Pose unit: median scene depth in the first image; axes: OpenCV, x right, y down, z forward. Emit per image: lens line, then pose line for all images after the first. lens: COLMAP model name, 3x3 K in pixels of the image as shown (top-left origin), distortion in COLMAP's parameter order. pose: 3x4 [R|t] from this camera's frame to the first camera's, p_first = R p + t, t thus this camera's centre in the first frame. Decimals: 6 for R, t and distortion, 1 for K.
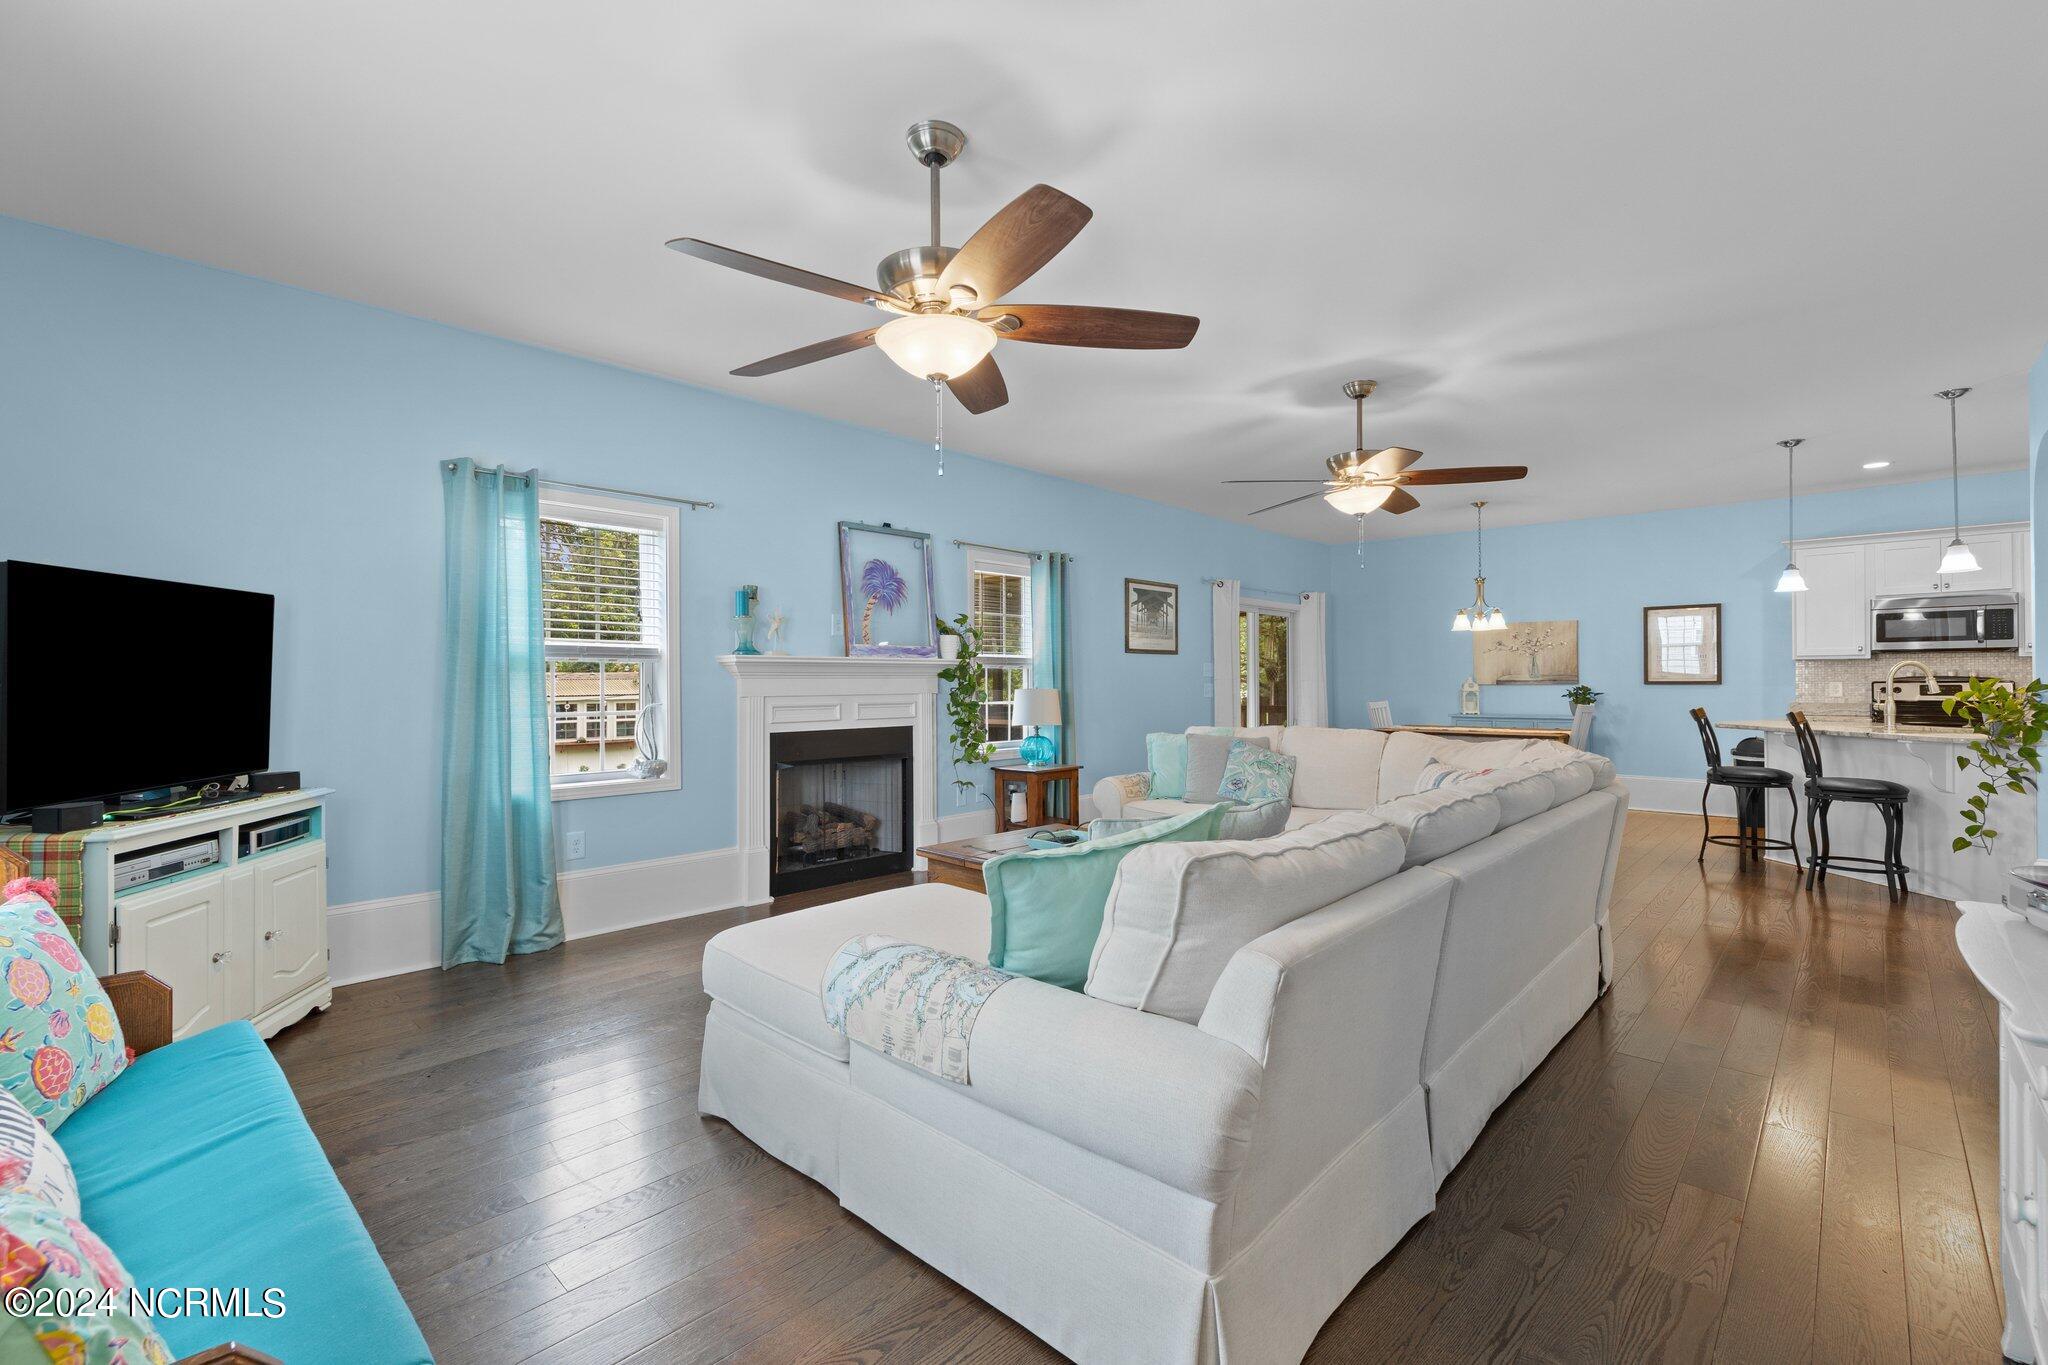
lens RADIAL K [[887.8, 0, 1011.4], [0, 887.8, 696.6], [0, 0, 1]] dist [-0.001231, -0.001134]
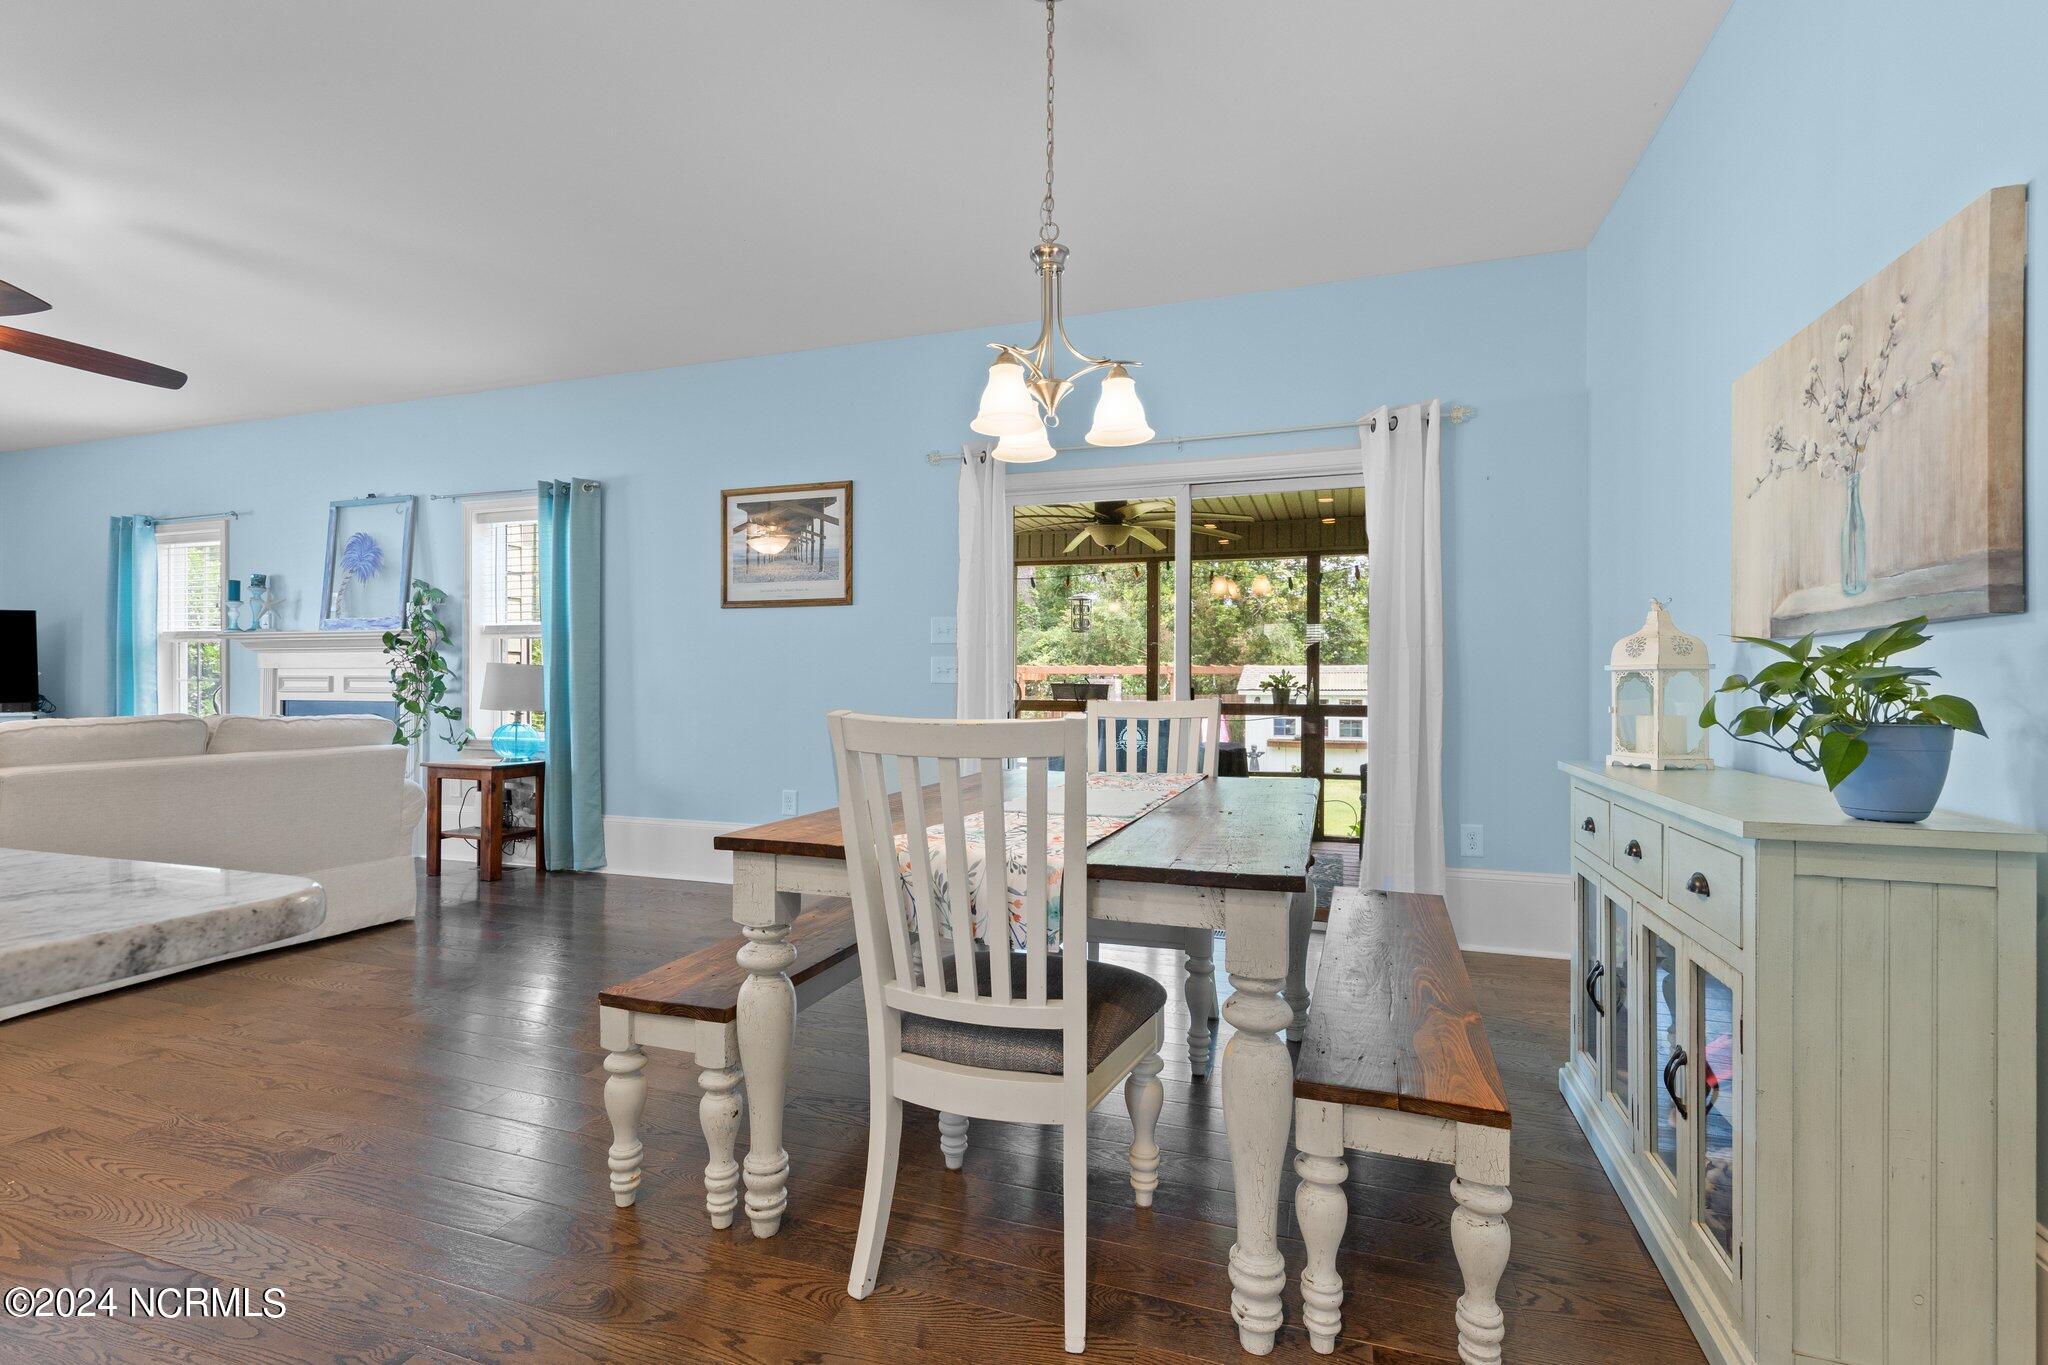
lens RADIAL K [[939.5, 0, 1002.6], [0, 939.5, 682.1], [0, 0, 1]] dist [0.012587, -0.000290]
pose [[0.402503, 0.006013, -0.915399, 0.806325], [-0.022376, 0.999744, -0.003272, 0.000341], [0.915145, 0.021800, 0.402534, 0.898350]]
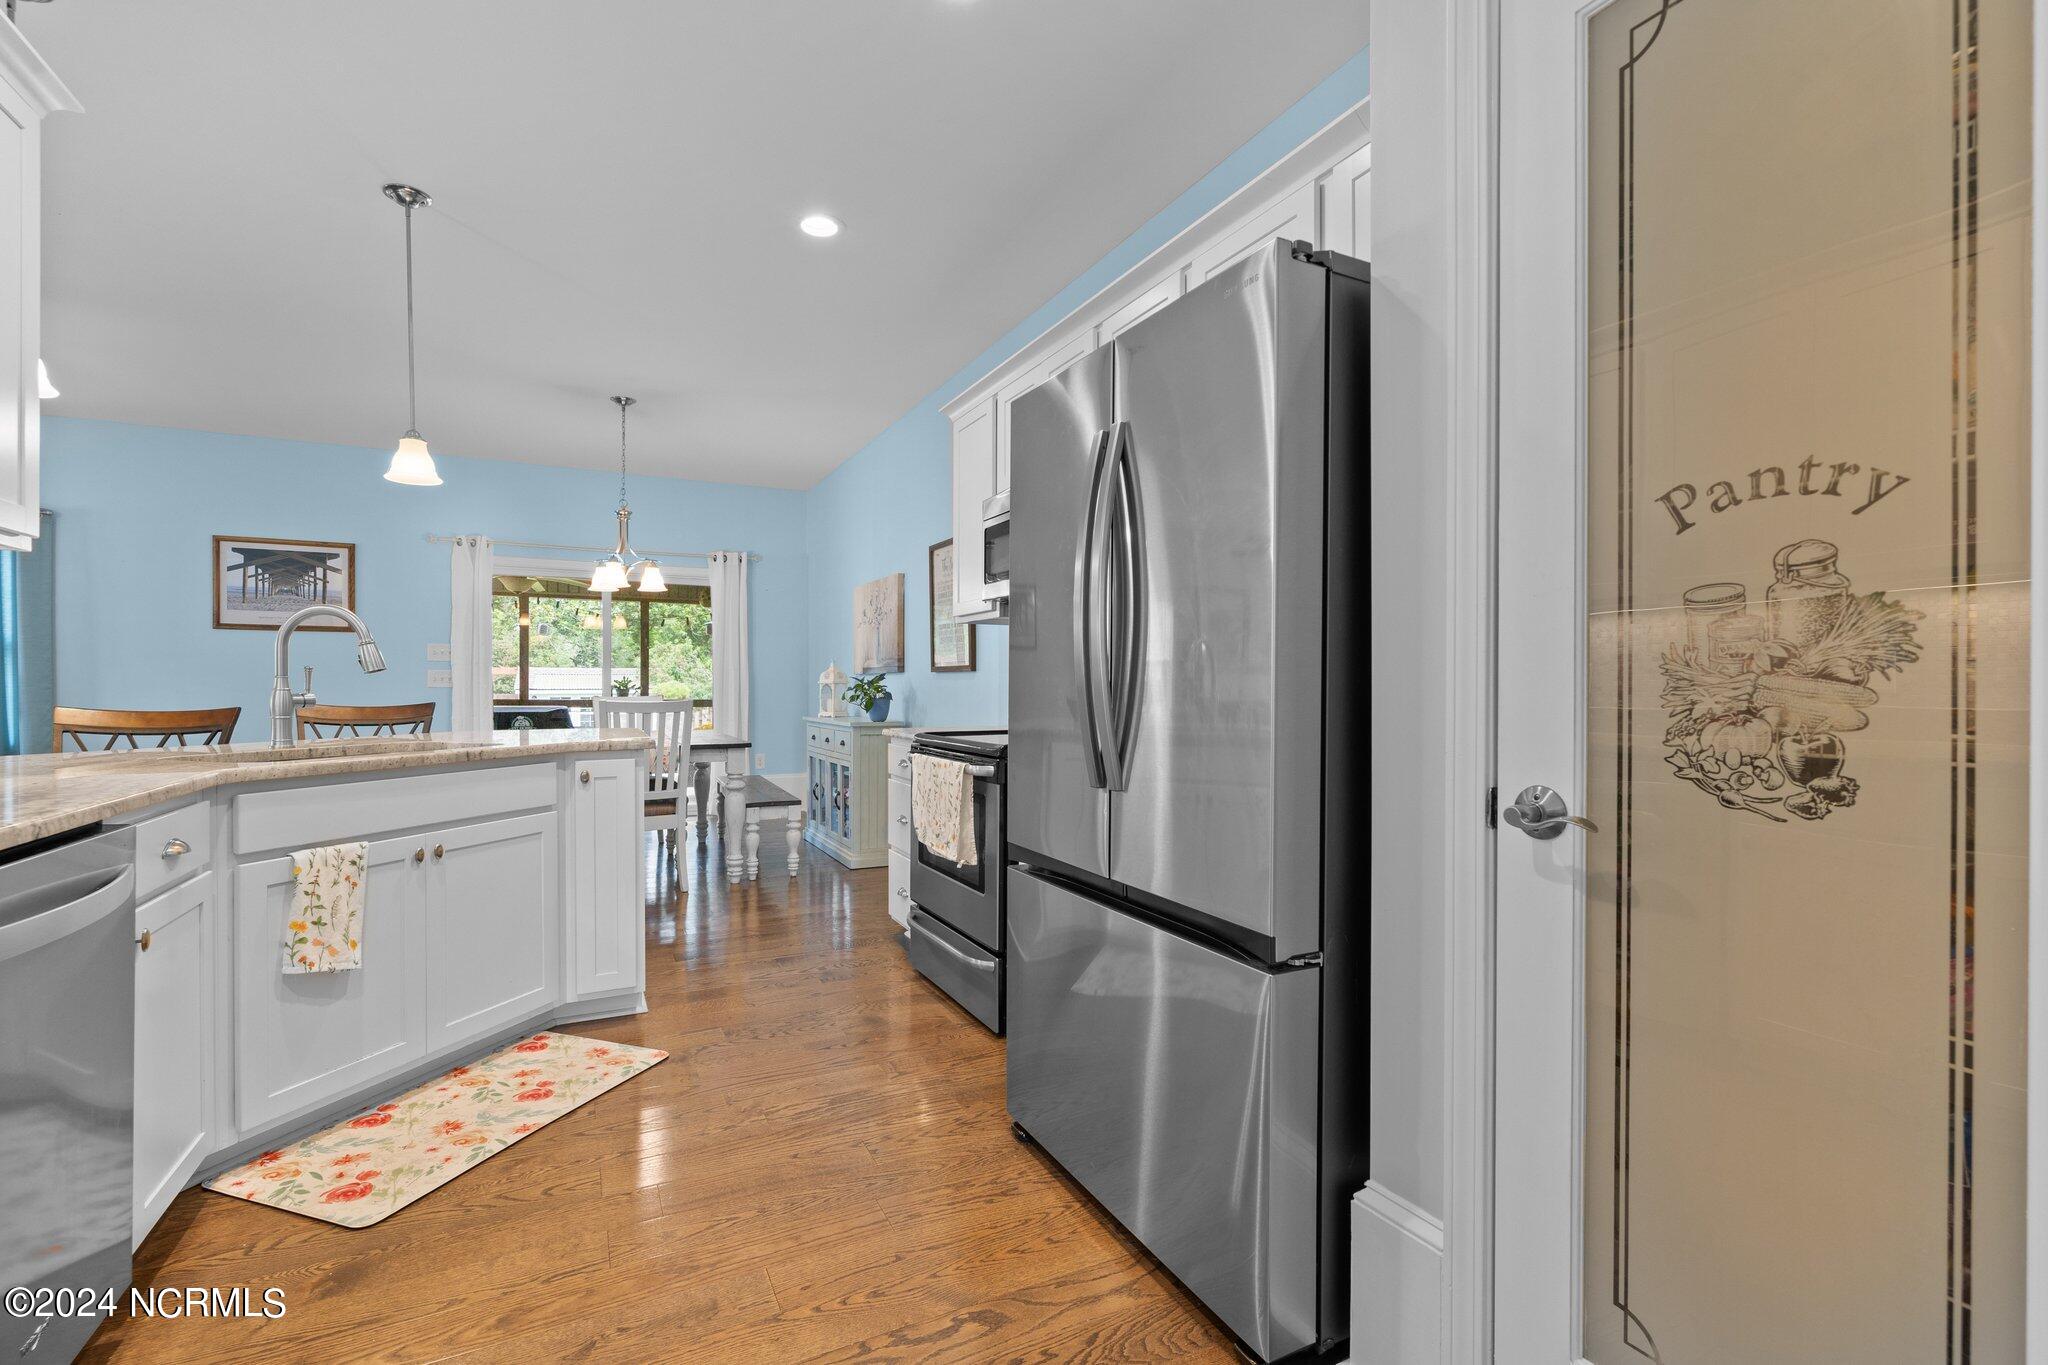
lens RADIAL K [[887.8, 0, 1013.6], [0, 887.8, 670.2], [0, 0, 1]] dist [-0.001231, -0.001134]
pose [[0.939112, 0.001771, -0.343607, 1.053348], [-0.013437, 0.999411, -0.031573, 0.002443], [0.343348, 0.034267, 0.938583, 0.496141]]
